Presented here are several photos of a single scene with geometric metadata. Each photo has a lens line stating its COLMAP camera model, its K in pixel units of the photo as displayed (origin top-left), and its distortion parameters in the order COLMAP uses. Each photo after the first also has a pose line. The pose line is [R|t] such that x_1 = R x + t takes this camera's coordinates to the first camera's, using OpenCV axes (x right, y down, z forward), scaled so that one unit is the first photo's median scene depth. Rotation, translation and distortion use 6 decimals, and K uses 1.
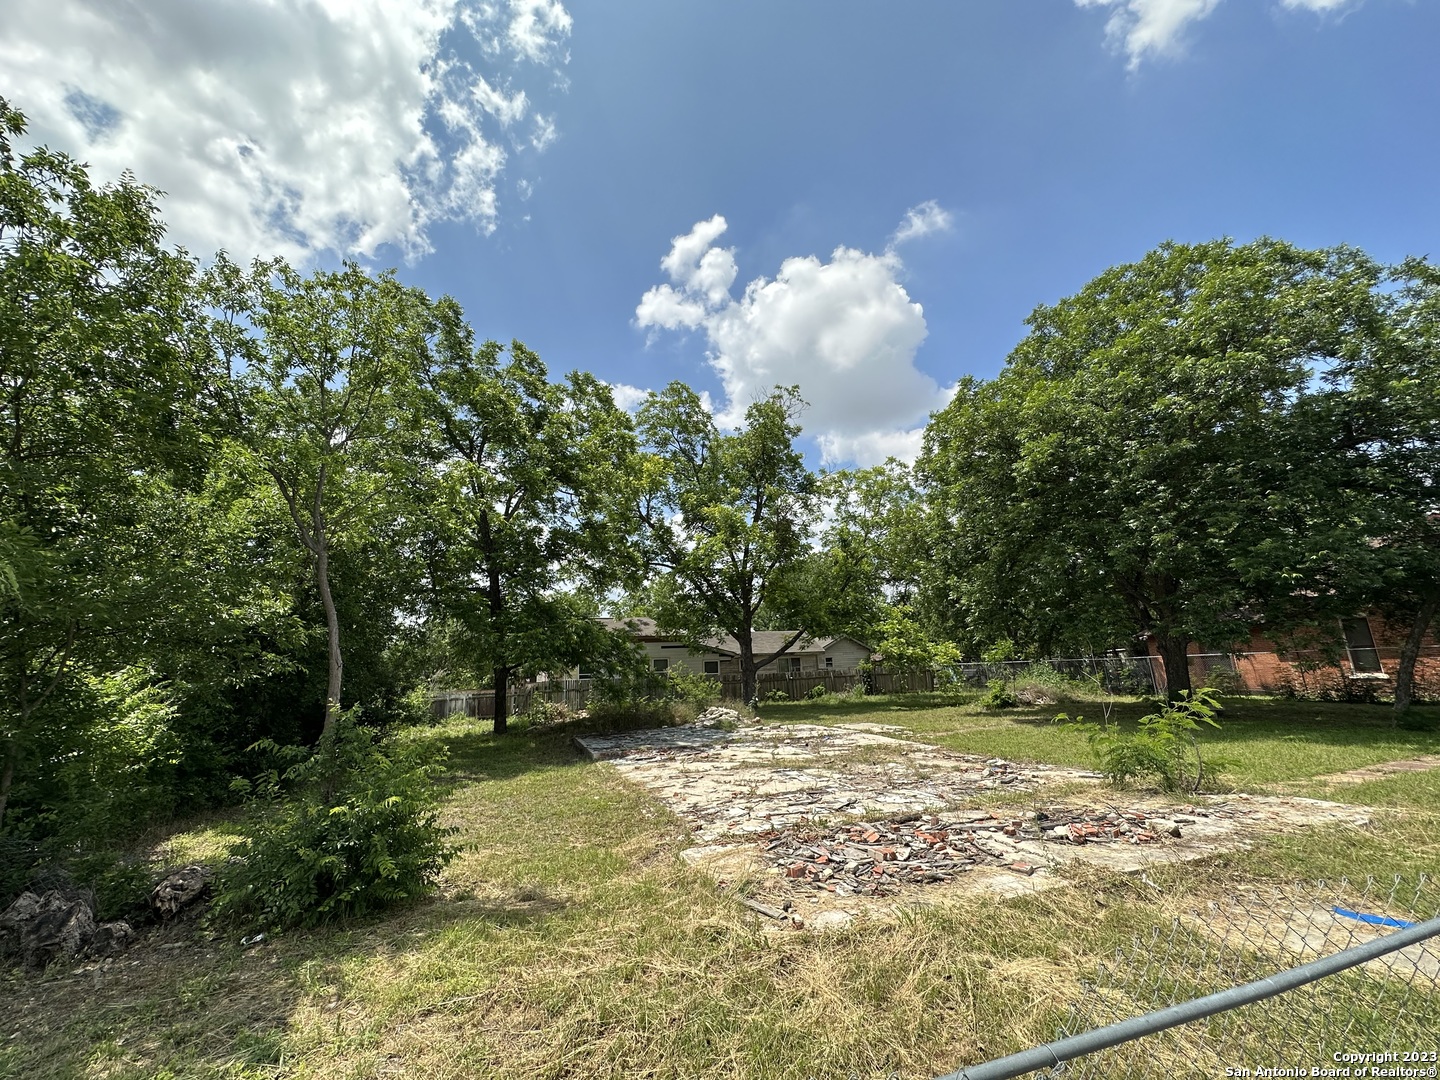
lens RADIAL K [[616.1, 0, 678.8], [0, 616.1, 518.8], [0, 0, 1]] dist [-0.000535, 0.000043]
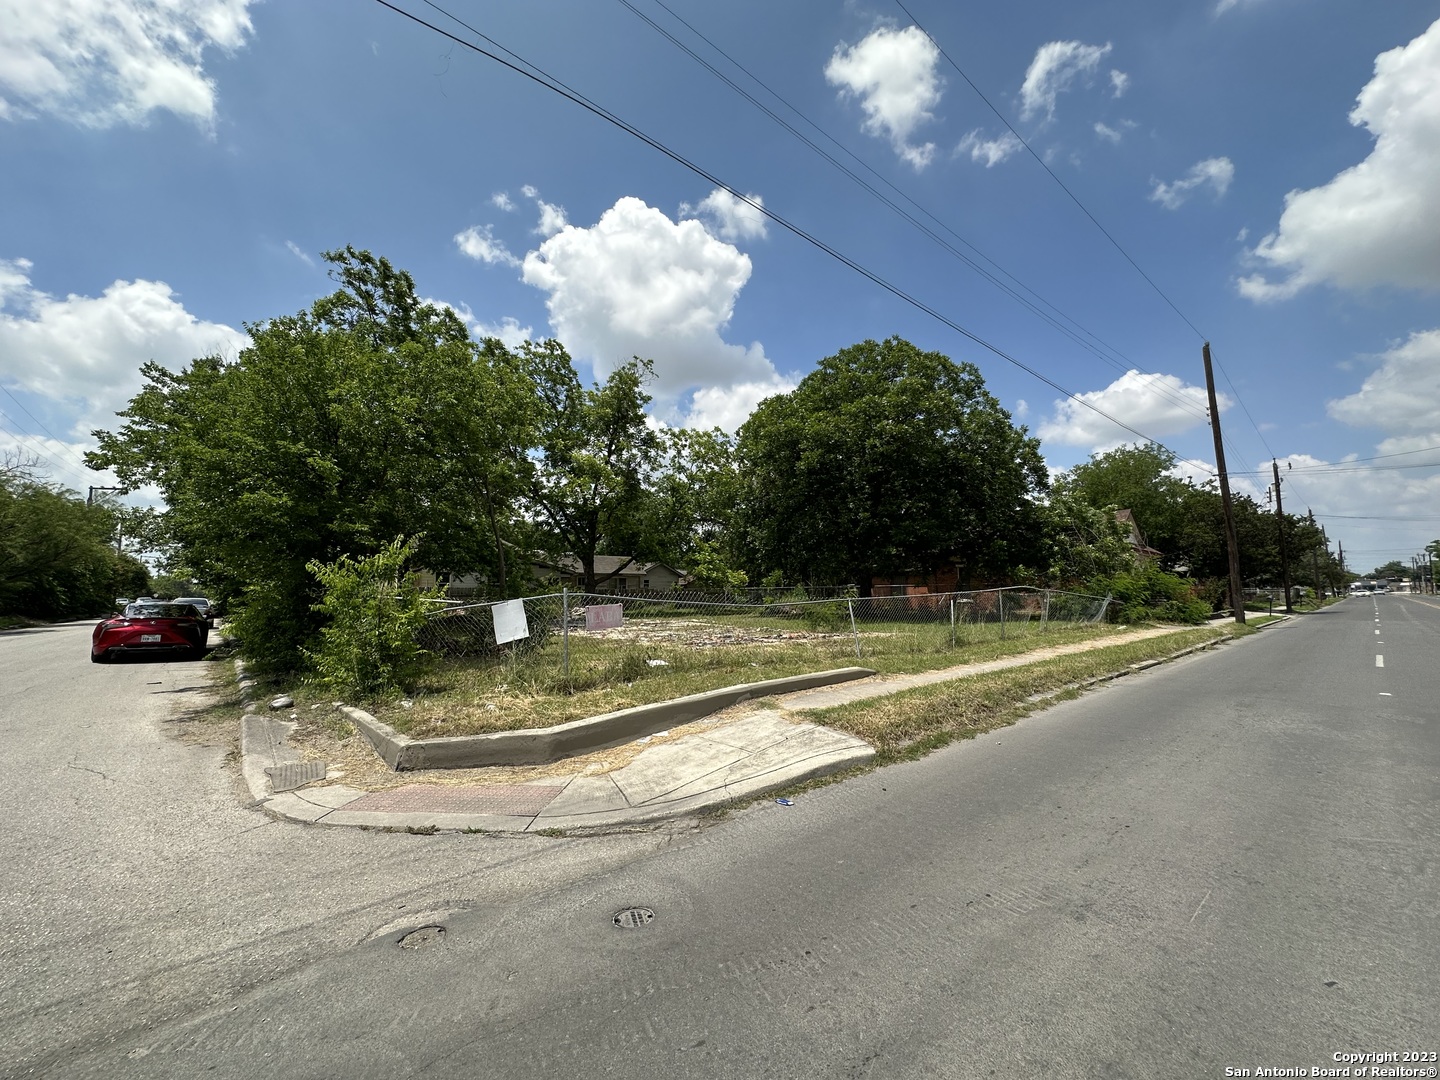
lens RADIAL K [[616.1, 0, 678.8], [0, 616.1, 518.8], [0, 0, 1]] dist [-0.000535, 0.000043]
pose [[0.948045, 0.076459, 0.308812, -0.110788], [-0.112400, 0.988588, 0.100299, -0.032305], [-0.297619, -0.129798, 0.945820, -0.217198]]
